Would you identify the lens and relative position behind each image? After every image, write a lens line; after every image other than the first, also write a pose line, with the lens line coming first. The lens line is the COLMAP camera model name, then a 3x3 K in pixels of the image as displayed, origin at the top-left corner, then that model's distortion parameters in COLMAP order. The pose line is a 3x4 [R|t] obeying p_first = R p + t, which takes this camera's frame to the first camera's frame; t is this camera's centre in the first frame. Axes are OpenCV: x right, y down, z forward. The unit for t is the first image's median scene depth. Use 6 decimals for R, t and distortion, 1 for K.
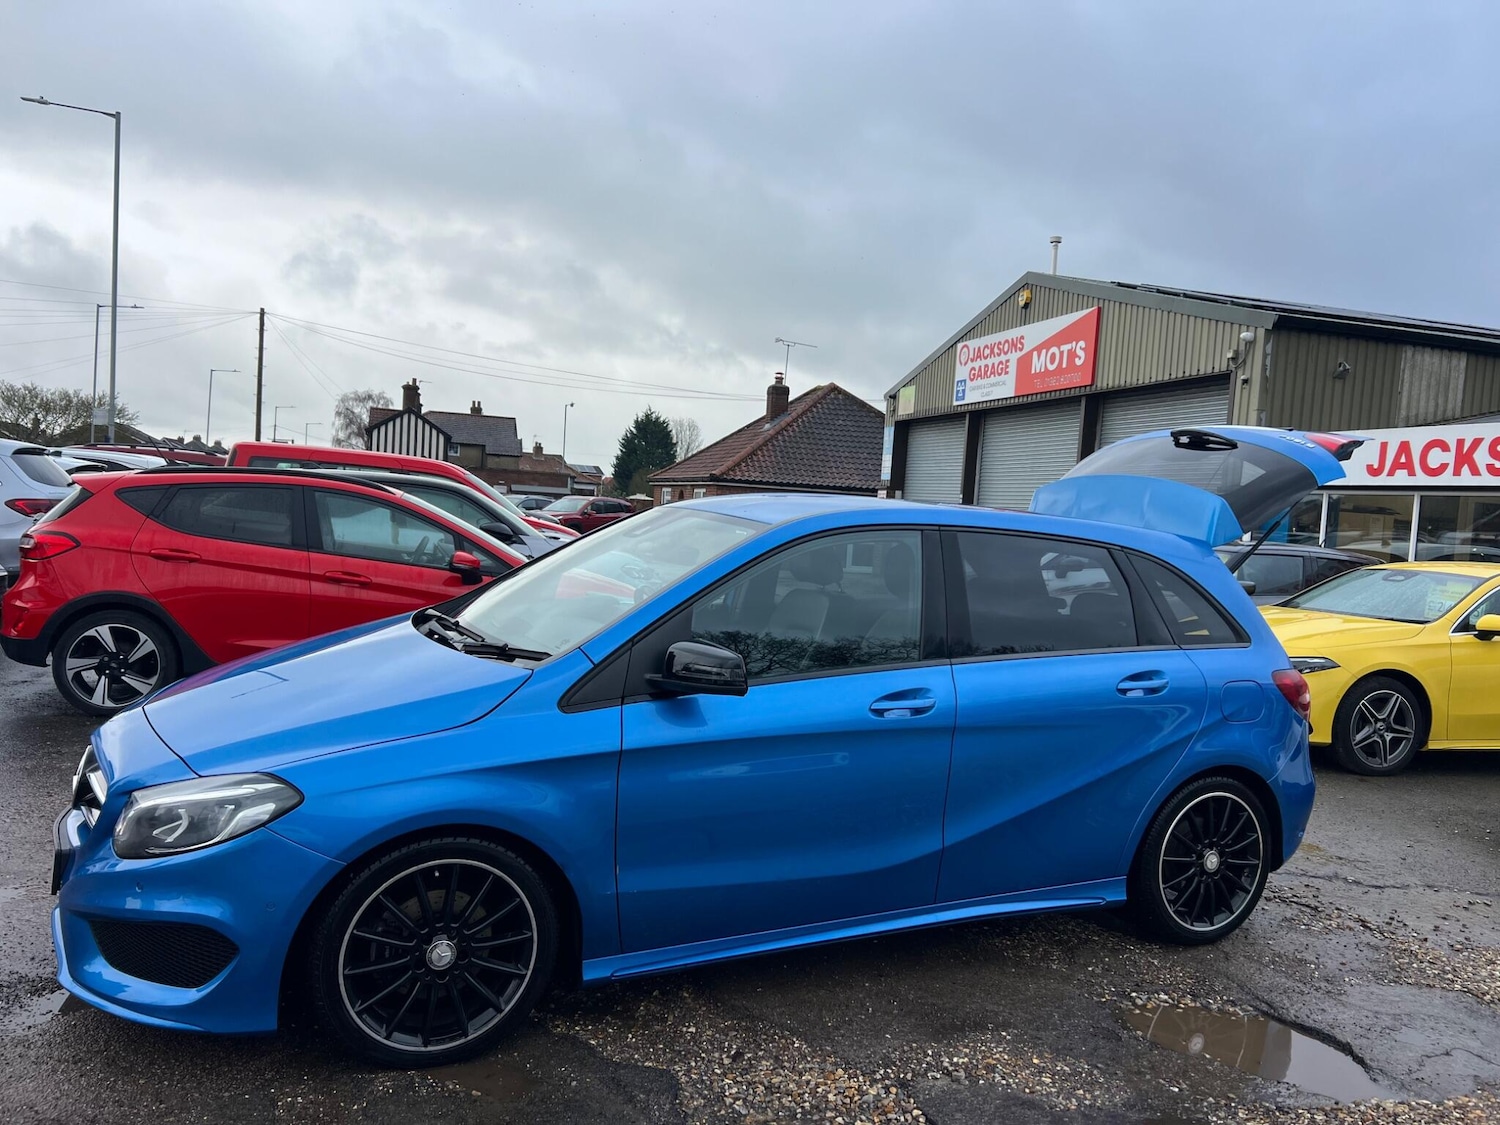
lens RADIAL K [[1133.1, 0, 744.9], [0, 1133.1, 581.9], [0, 0, 1]] dist [0.057717, -0.063684]
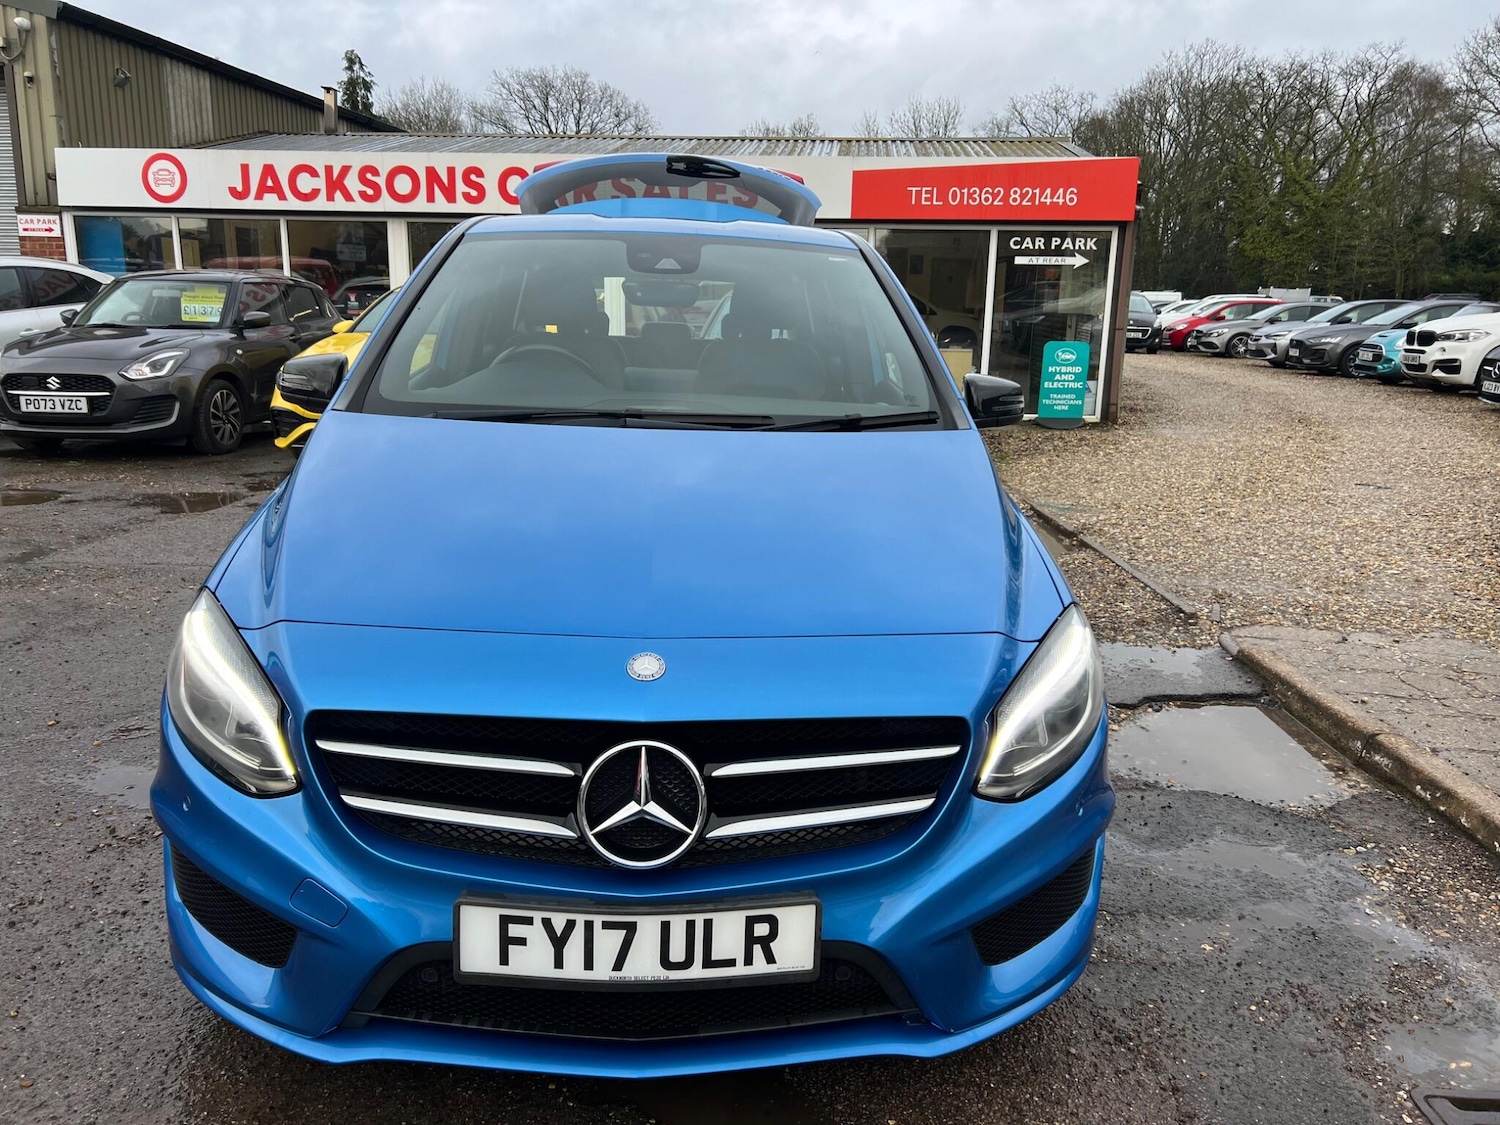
lens RADIAL K [[1133.1, 0, 744.6], [0, 1133.1, 561.3], [0, 0, 1]] dist [0.057717, -0.063684]
pose [[0.362694, -0.264147, 0.893689, -0.218224], [0.068688, 0.963957, 0.257040, -0.012089], [-0.929373, -0.031841, 0.367765, 0.175604]]
